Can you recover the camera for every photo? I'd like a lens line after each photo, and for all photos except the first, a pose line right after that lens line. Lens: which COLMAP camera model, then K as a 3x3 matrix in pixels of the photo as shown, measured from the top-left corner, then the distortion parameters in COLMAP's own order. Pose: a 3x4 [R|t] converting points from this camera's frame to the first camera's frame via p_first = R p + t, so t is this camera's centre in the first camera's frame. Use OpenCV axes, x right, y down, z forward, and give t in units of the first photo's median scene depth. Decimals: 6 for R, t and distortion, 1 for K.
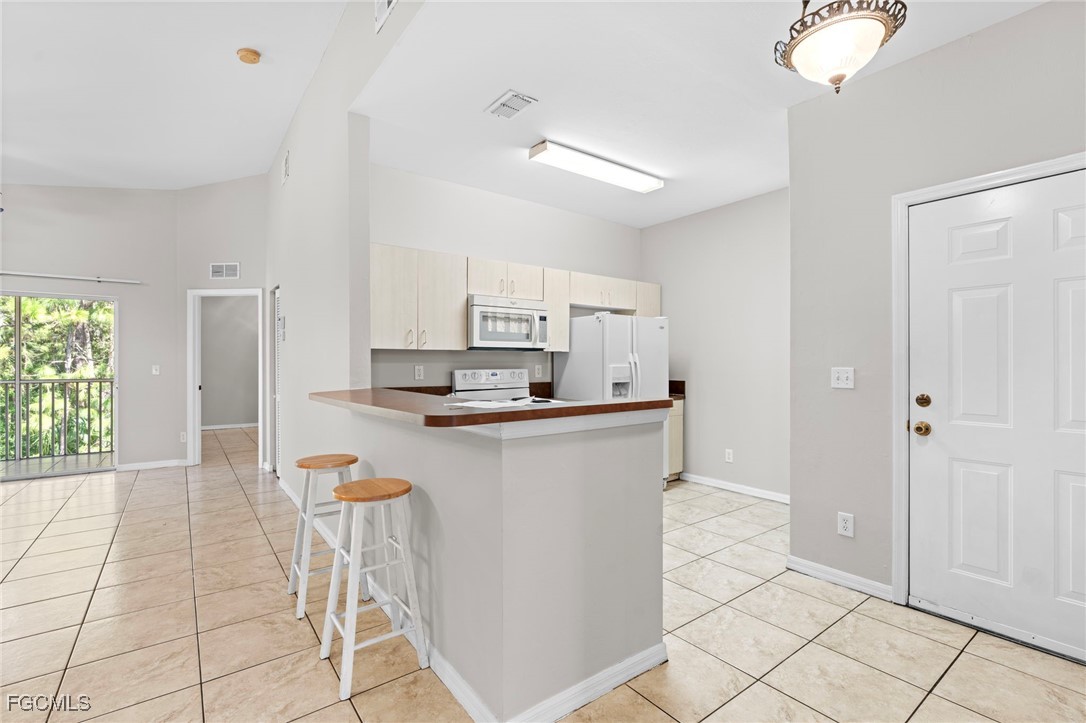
lens RADIAL K [[496.3, 0, 548.4], [0, 496.3, 366.7], [0, 0, 1]] dist [-0.001698, 0.000408]
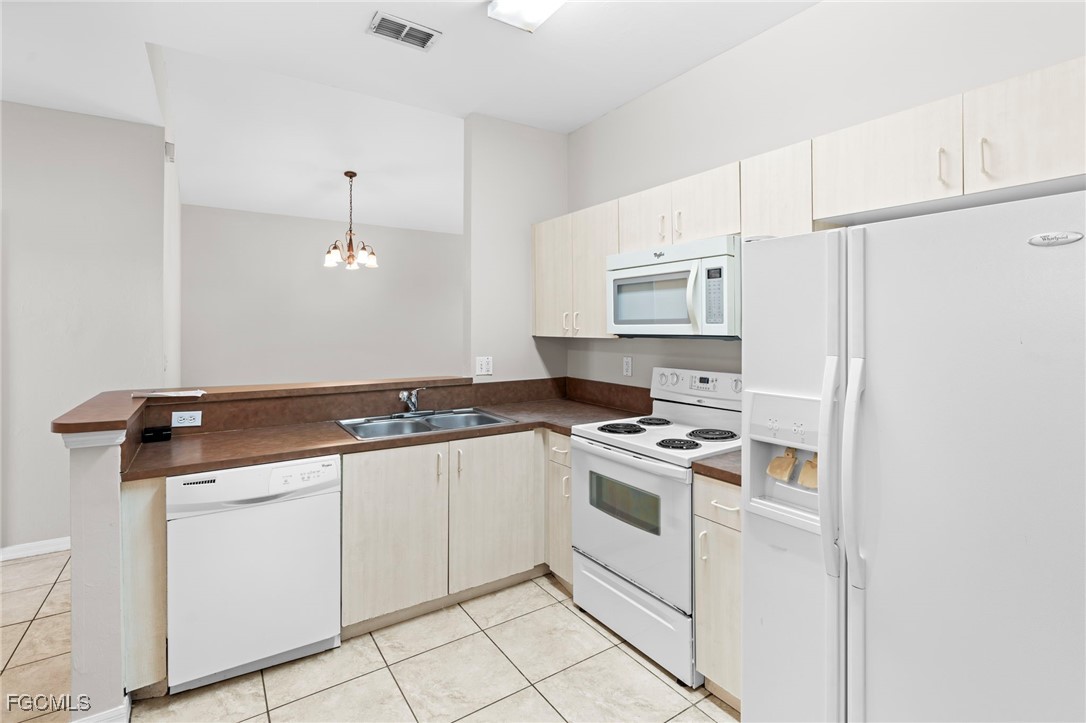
lens RADIAL K [[504.1, 0, 541.2], [0, 504.1, 328.9], [0, 0, 1]] dist [0.002382, 0.000928]
pose [[-0.063962, 0.004720, -0.997941, 0.490671], [-0.001622, 0.999987, 0.004834, -0.046559], [0.997951, 0.001928, -0.063954, 0.879610]]
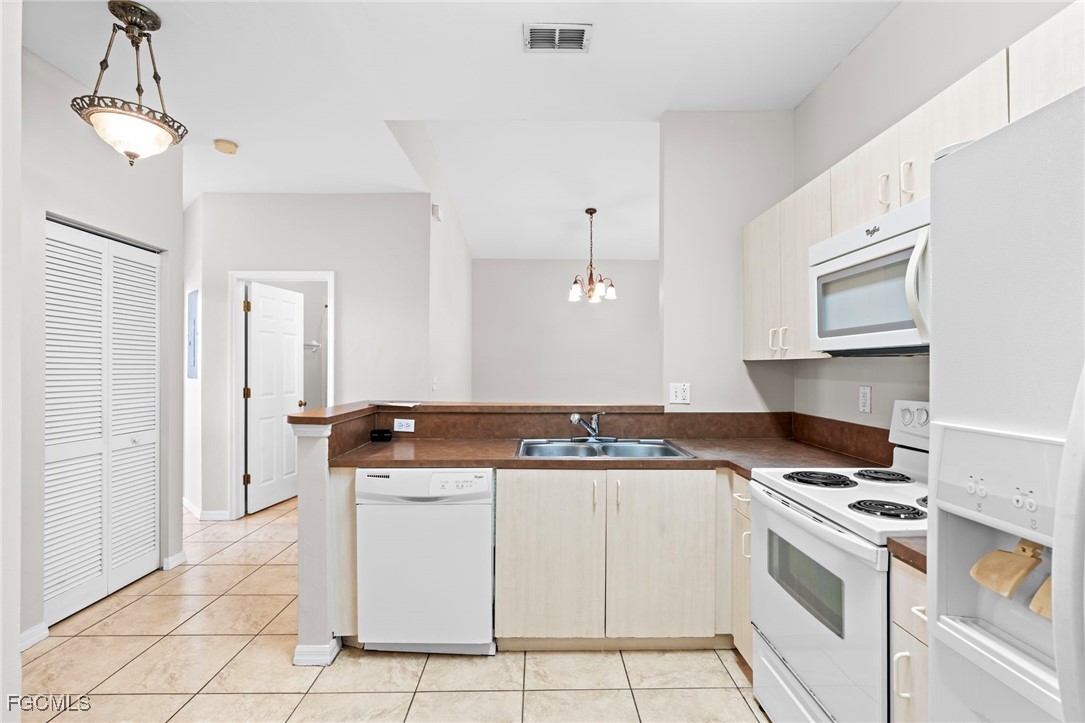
lens RADIAL K [[495.9, 0, 547.9], [0, 495.9, 366.7], [0, 0, 1]] dist [-0.001698, 0.000408]
pose [[-0.589521, -0.000175, -0.807753, 0.374784], [-0.003911, 0.999989, 0.002638, -0.023376], [0.807744, 0.004714, -0.589515, 0.996028]]
